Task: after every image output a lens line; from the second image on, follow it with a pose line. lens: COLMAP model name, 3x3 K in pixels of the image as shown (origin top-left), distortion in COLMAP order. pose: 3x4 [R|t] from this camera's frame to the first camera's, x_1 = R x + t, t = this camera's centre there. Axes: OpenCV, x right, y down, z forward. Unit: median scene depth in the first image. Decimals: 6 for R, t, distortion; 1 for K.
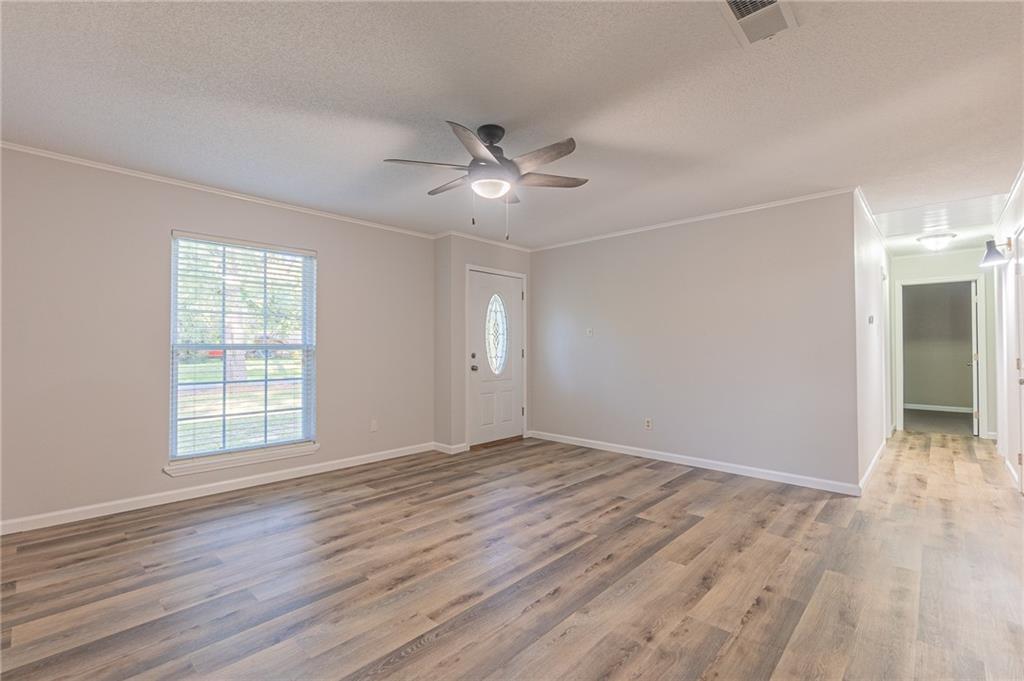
lens RADIAL K [[453.1, 0, 516.2], [0, 453.1, 341.3], [0, 0, 1]] dist [-0.003011, -0.000327]
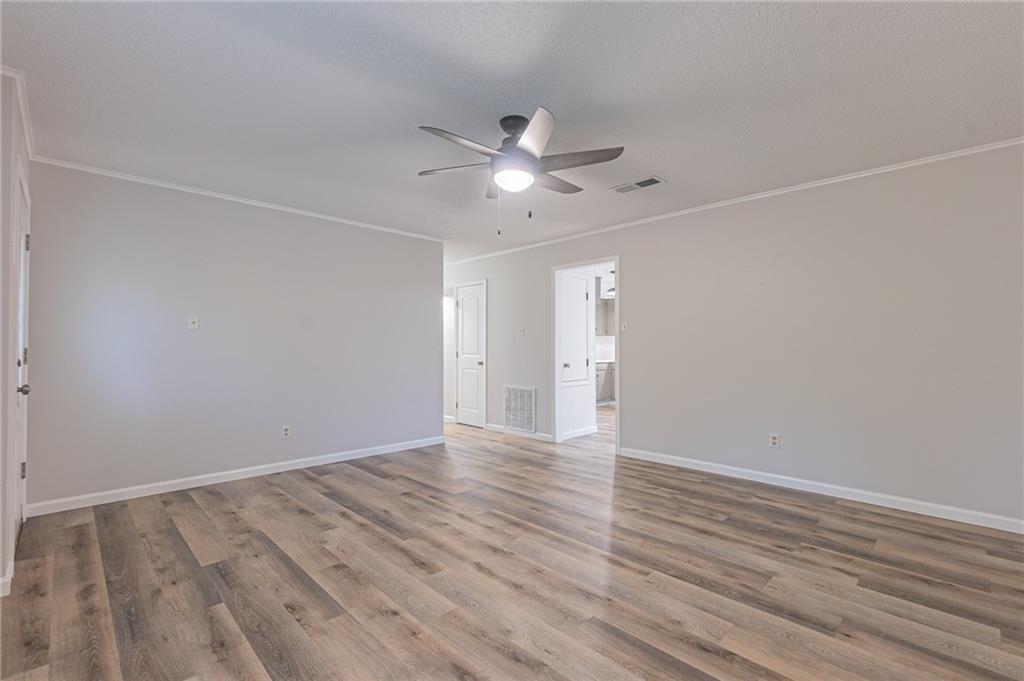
lens RADIAL K [[446.3, 0, 512.0], [0, 446.3, 340.5], [0, 0, 1]] dist [-0.002382, -0.000042]
pose [[0.041687, 0.013204, 0.999043, -0.790443], [-0.016878, 0.999779, -0.012509, 0.012178], [-0.998988, -0.016340, 0.041901, 0.755173]]
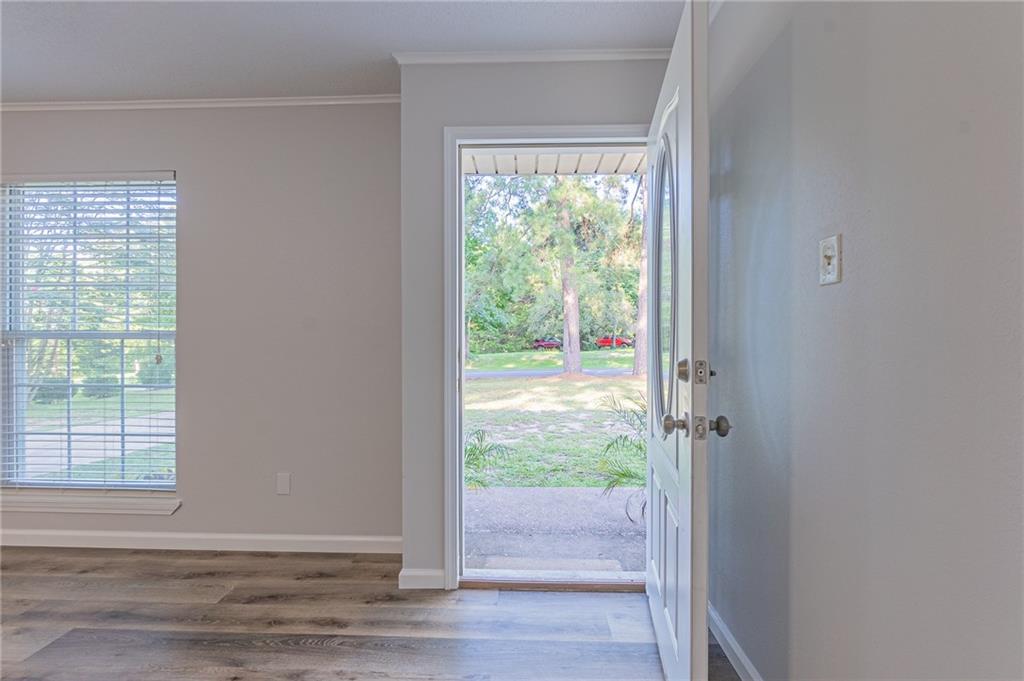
lens RADIAL K [[446.3, 0, 512.0], [0, 446.3, 340.5], [0, 0, 1]] dist [-0.002382, -0.000042]
pose [[0.652527, 0.005126, -0.757748, 0.350863], [0.007763, 0.999879, 0.013449, 0.019014], [0.757726, -0.014658, 0.652408, 1.186233]]
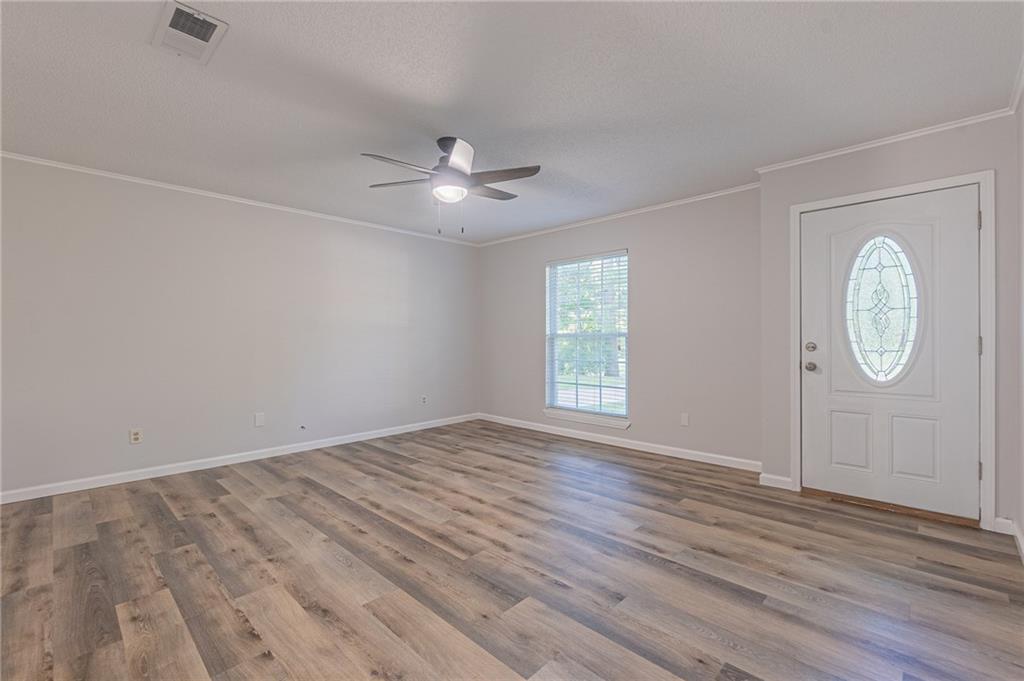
lens RADIAL K [[446.3, 0, 512.0], [0, 446.3, 340.5], [0, 0, 1]] dist [-0.002382, -0.000042]
pose [[-0.022154, 0.007160, -0.999729, 0.825055], [0.018185, 0.999812, 0.006757, 0.017102], [0.999589, -0.018030, -0.022280, 0.921091]]
